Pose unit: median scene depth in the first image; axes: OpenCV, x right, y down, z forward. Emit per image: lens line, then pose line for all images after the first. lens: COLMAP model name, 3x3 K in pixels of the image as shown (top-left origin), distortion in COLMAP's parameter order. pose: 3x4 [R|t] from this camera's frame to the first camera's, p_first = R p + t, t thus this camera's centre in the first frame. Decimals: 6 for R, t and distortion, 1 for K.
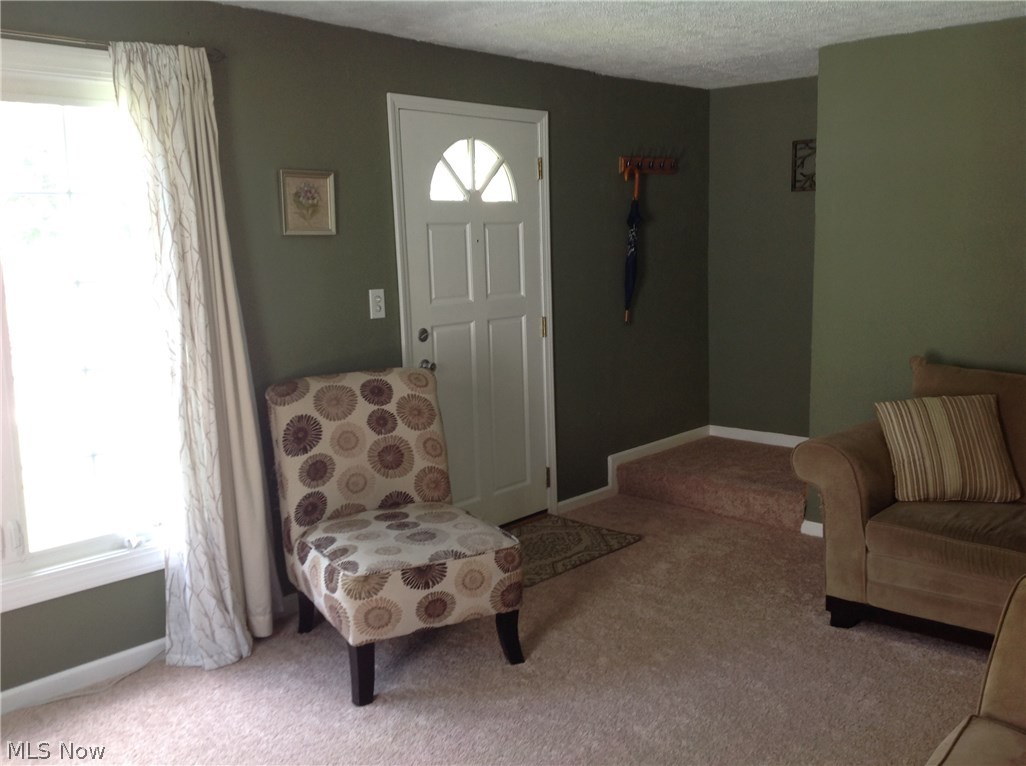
lens RADIAL K [[981.9, 0, 512.7], [0, 981.9, 377.0], [0, 0, 1]] dist [0.054463, 0.000000]
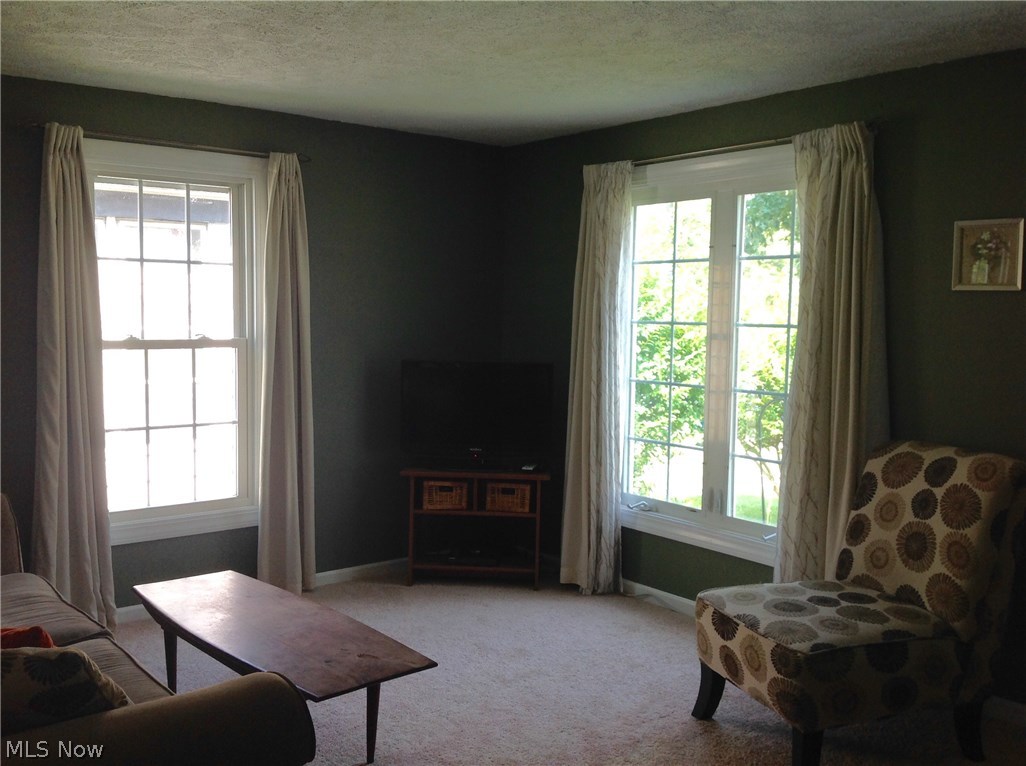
lens RADIAL K [[981.9, 0, 512.5], [0, 981.9, 391.5], [0, 0, 1]] dist [0.054463, 0.000000]
pose [[-0.179827, 0.100678, -0.978533, 0.778372], [-0.144742, 0.981213, 0.127554, -0.110931], [0.972991, 0.164572, -0.161877, 0.778138]]
